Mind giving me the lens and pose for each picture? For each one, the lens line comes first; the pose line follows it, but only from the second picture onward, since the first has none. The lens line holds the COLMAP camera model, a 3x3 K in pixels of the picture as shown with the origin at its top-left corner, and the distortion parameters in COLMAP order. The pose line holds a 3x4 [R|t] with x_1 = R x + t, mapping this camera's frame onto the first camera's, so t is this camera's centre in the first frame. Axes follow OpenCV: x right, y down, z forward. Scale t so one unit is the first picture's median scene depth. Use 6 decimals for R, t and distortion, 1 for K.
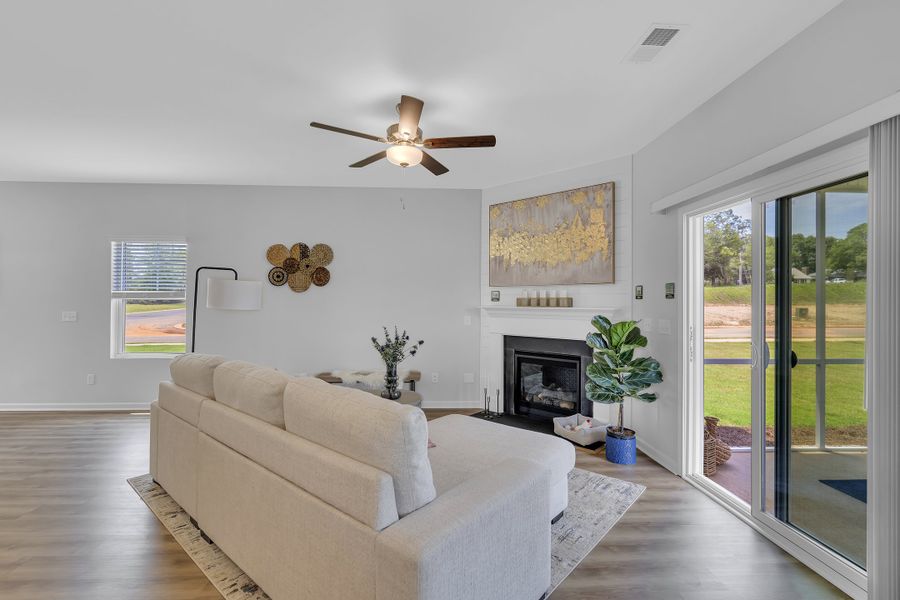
lens RADIAL K [[405.2, 0, 445.8], [0, 405.2, 300.0], [0, 0, 1]] dist [-0.003228, -0.000173]
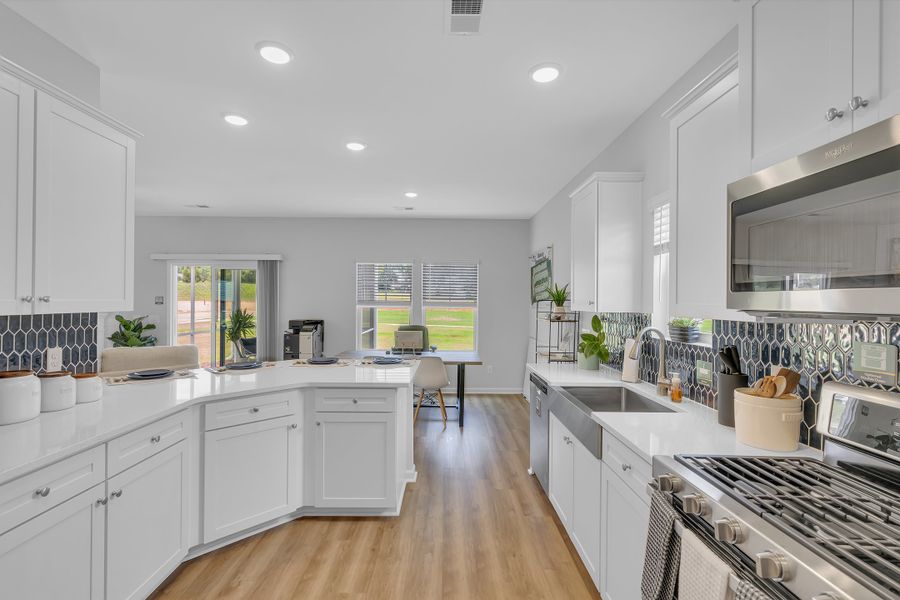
lens RADIAL K [[405.2, 0, 445.8], [0, 405.2, 300.0], [0, 0, 1]] dist [-0.003228, -0.000173]
pose [[0.018120, -0.006762, 0.999813, -0.988853], [-0.009257, 0.999933, 0.006931, -0.037238], [-0.999793, -0.009380, 0.018056, -0.288406]]
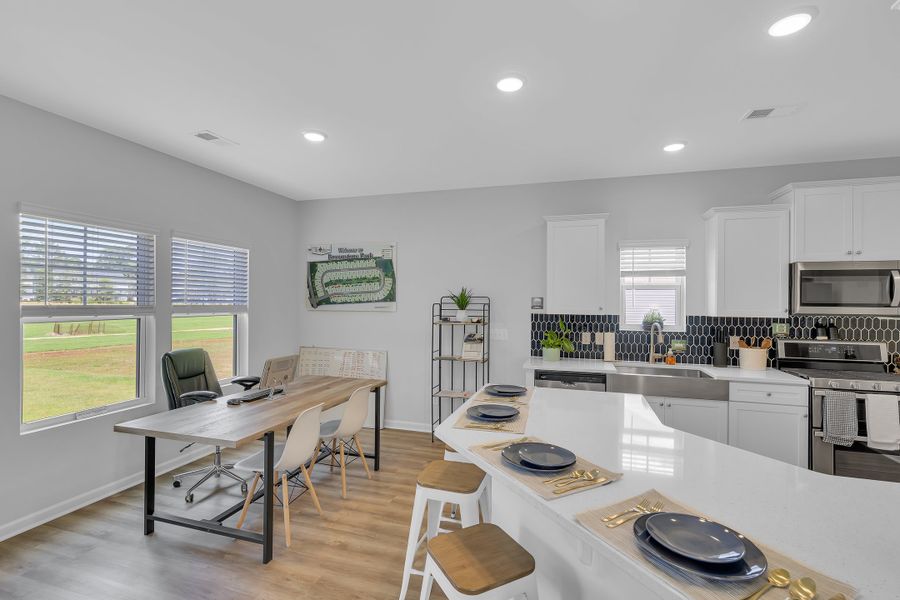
lens RADIAL K [[405.2, 0, 445.8], [0, 405.2, 300.0], [0, 0, 1]] dist [-0.003228, -0.000173]
pose [[-0.941092, -0.012903, 0.337904, -0.327916], [-0.014316, 0.999896, -0.001691, -0.039975], [-0.337847, -0.006429, -0.941179, 0.380736]]
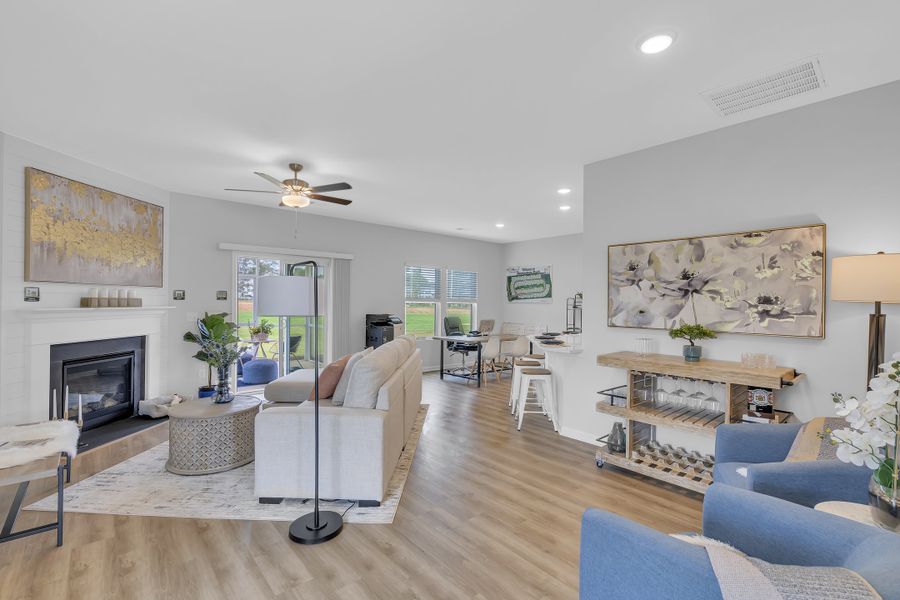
lens RADIAL K [[405.2, 0, 445.8], [0, 405.2, 300.0], [0, 0, 1]] dist [-0.003228, -0.000173]
pose [[-0.617379, -0.009056, 0.786613, -1.018402], [-0.017561, 0.999843, -0.002273, -0.011981], [-0.786470, -0.015217, -0.617442, 0.969722]]
